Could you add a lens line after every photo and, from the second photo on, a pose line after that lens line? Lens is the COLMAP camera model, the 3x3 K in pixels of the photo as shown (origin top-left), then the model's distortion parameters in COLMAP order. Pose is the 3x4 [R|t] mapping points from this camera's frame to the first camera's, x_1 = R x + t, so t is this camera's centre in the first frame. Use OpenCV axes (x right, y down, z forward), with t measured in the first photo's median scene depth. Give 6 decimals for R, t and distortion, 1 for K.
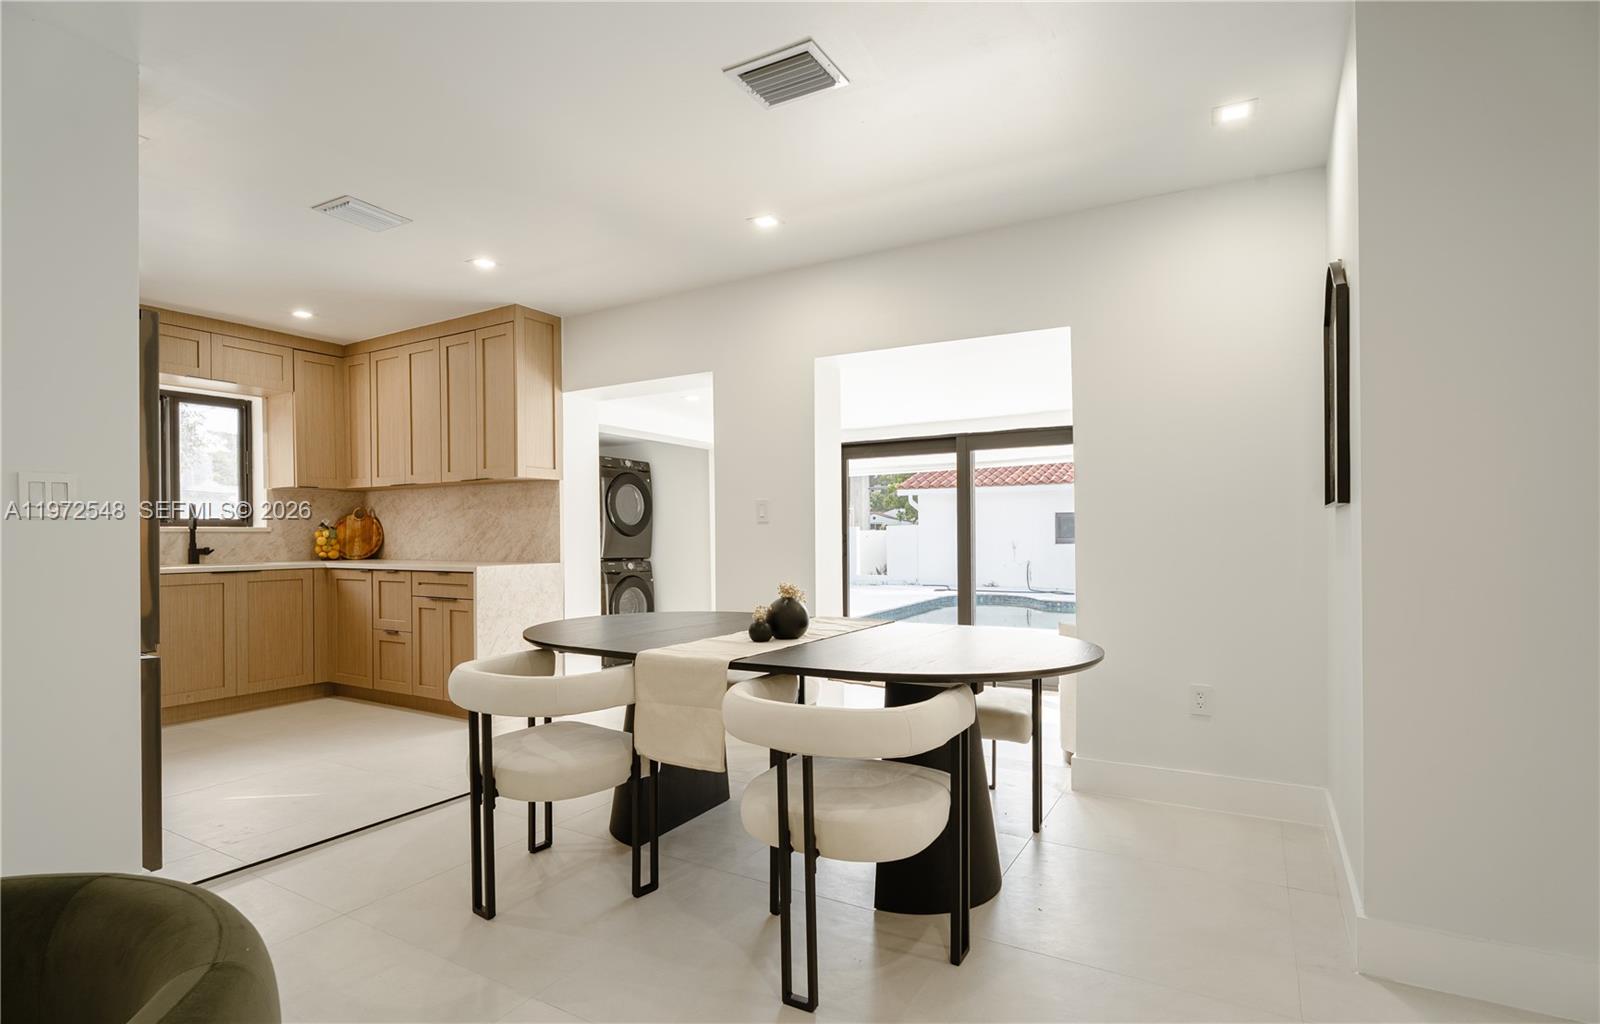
lens RADIAL K [[791.1, 0, 801.6], [0, 791.1, 539.8], [0, 0, 1]] dist [-0.001796, -0.000070]
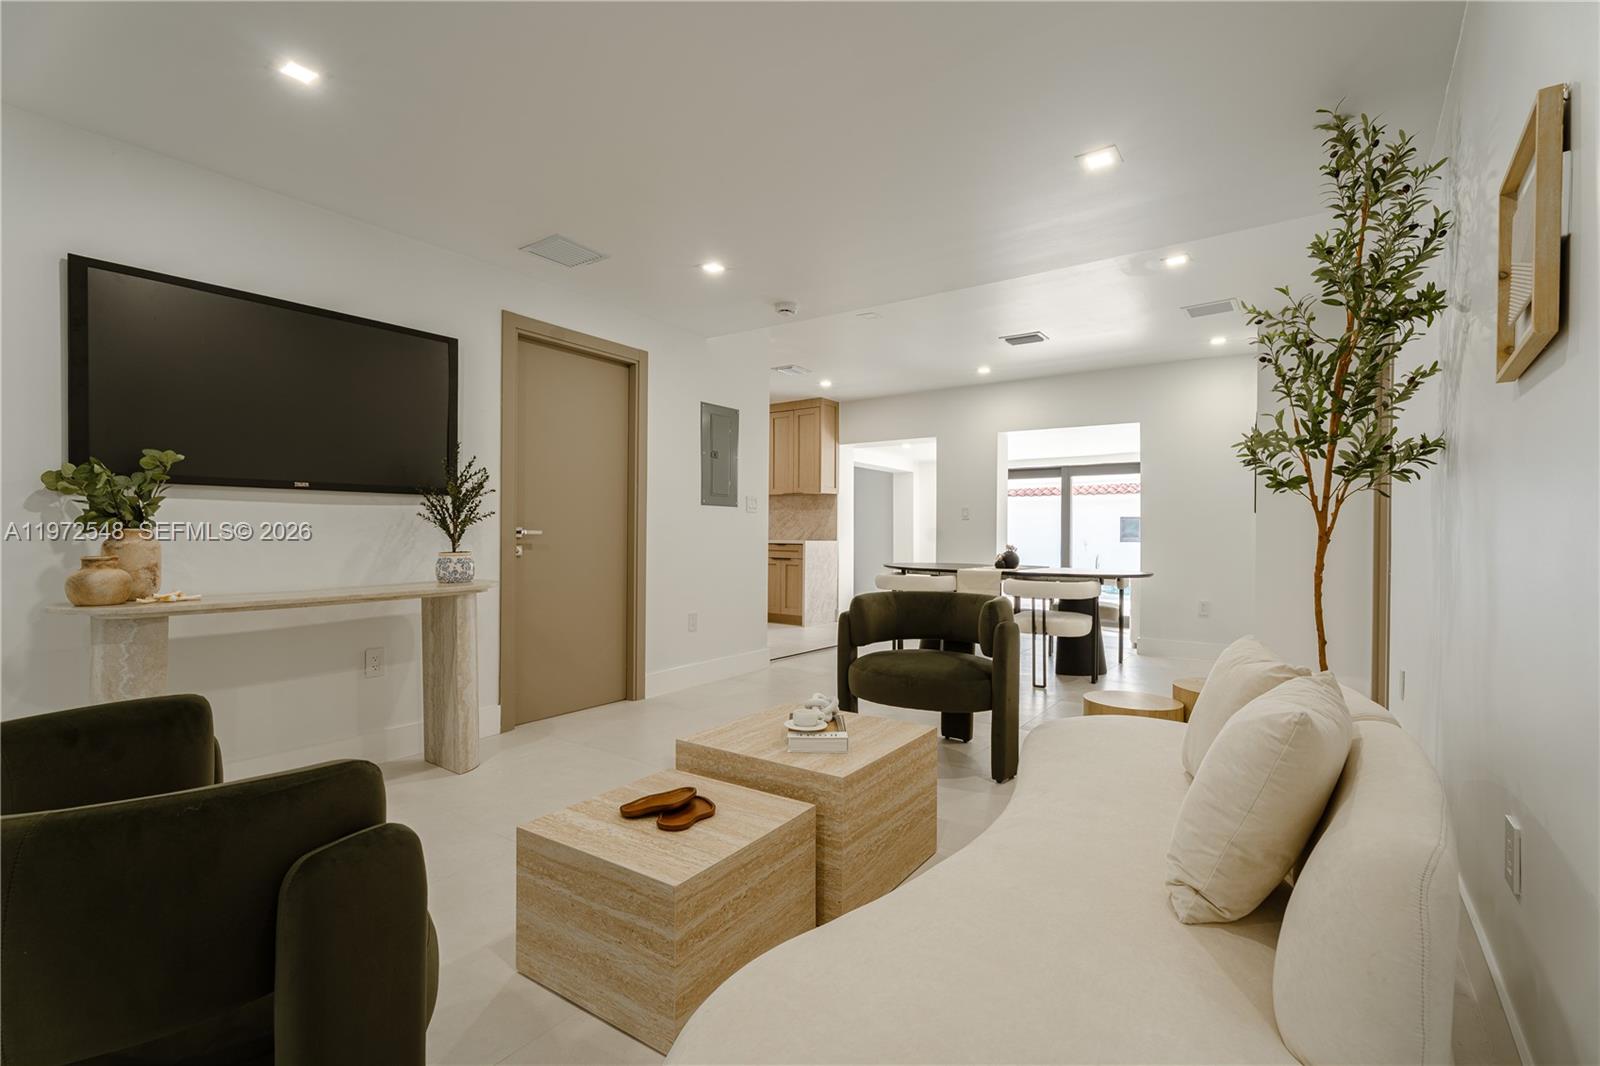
lens RADIAL K [[728.0, 0, 798.7], [0, 728.0, 539.4], [0, 0, 1]] dist [0.000819, 0.000157]
pose [[0.994912, 0.015742, -0.099511, -0.235442], [-0.015696, 0.999876, 0.001247, 0.025886], [0.099518, 0.000321, 0.995036, -0.652331]]
